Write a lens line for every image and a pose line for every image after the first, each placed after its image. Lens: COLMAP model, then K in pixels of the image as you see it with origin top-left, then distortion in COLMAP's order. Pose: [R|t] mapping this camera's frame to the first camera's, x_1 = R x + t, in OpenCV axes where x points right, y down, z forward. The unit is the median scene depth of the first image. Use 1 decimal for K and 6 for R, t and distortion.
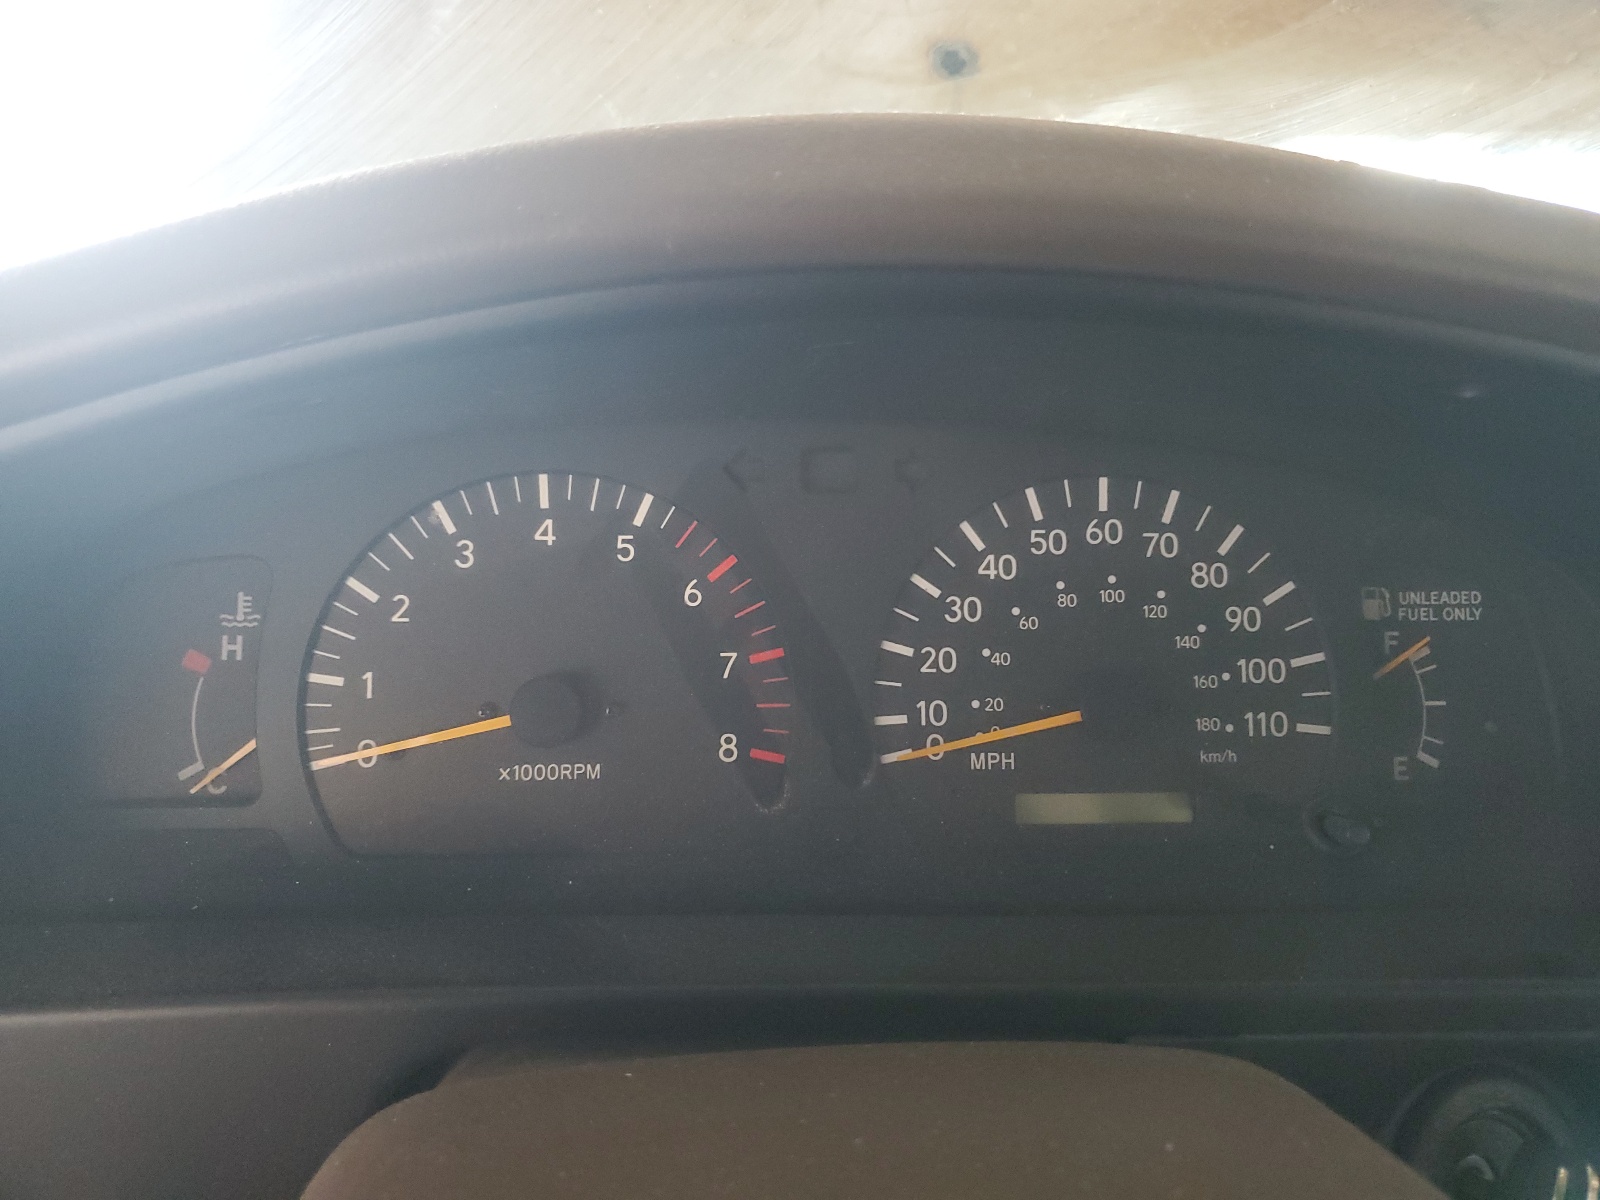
lens RADIAL K [[1185.8, 0, 795.0], [0, 1185.8, 597.4], [0, 0, 1]] dist [-0.000153, -0.005898]
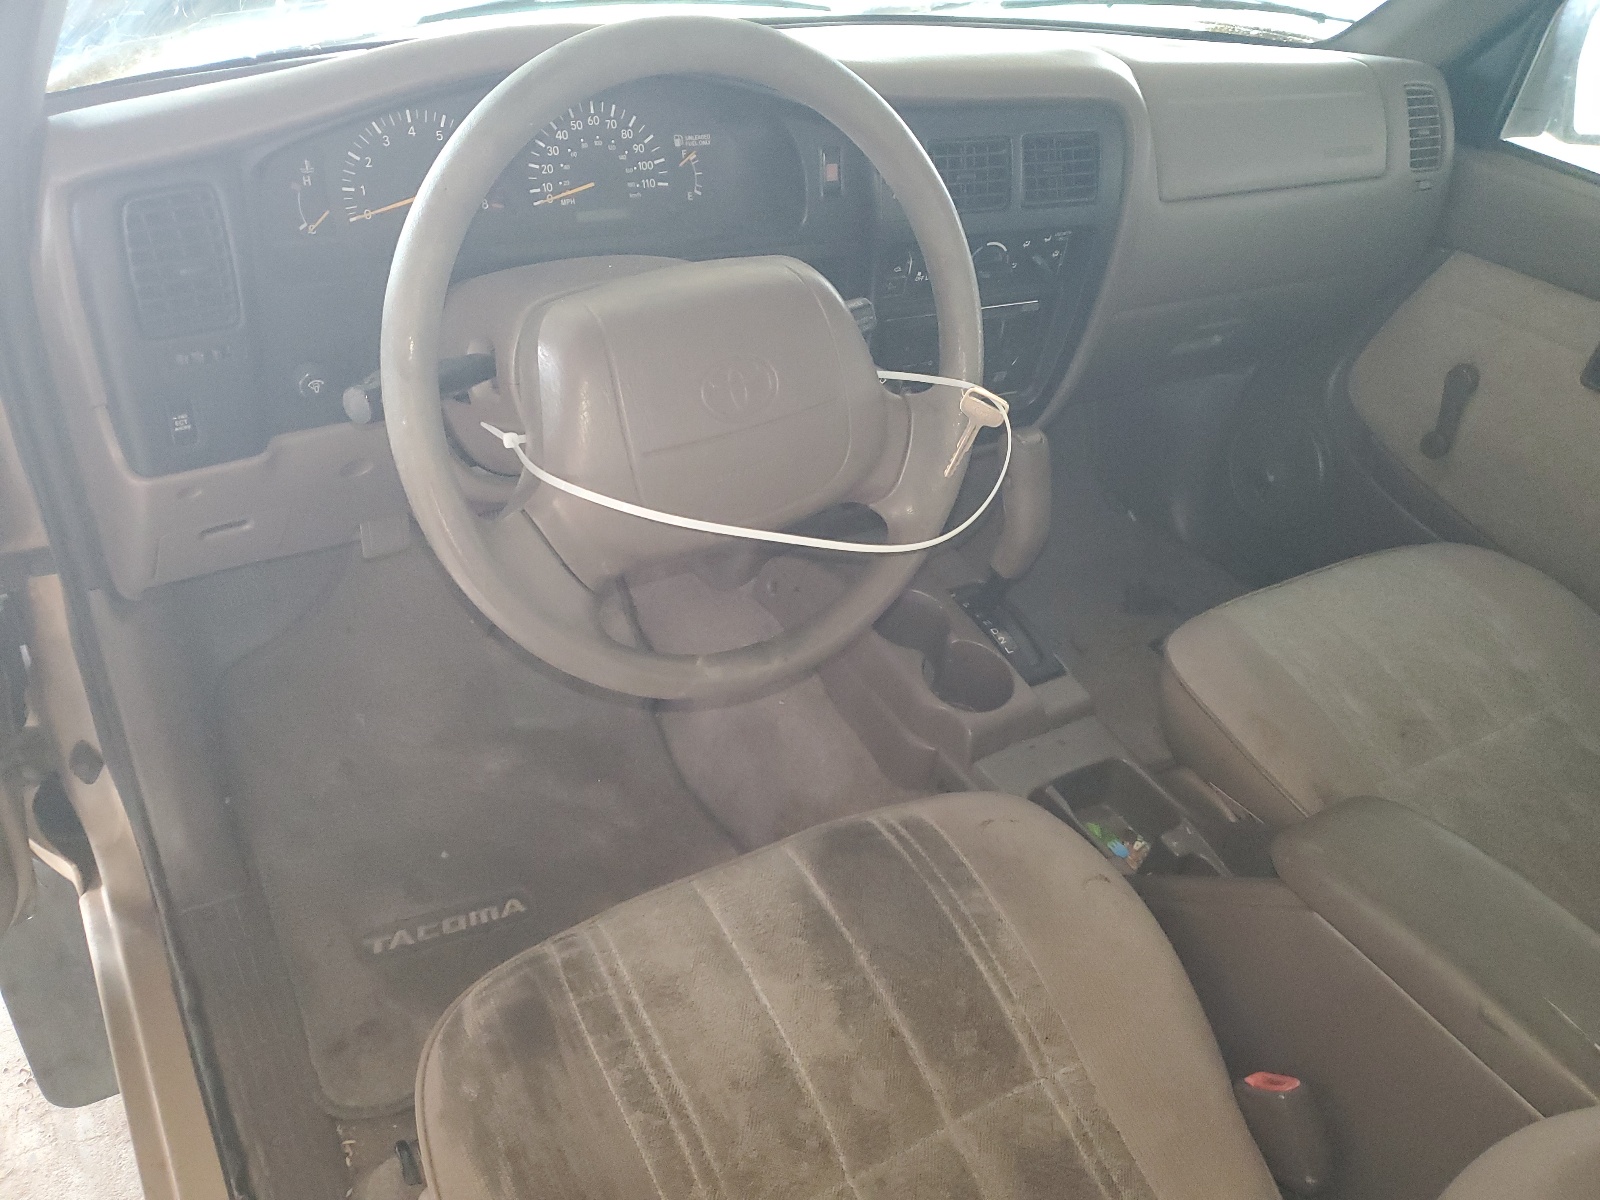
lens RADIAL K [[1185.8, 0, 796.0], [0, 1185.8, 604.4], [0, 0, 1]] dist [-0.000153, -0.005898]
pose [[0.881471, -0.219288, 0.418236, -0.841989], [0.042638, 0.918987, 0.391976, -0.086719], [-0.470309, -0.327683, 0.819410, -2.188192]]
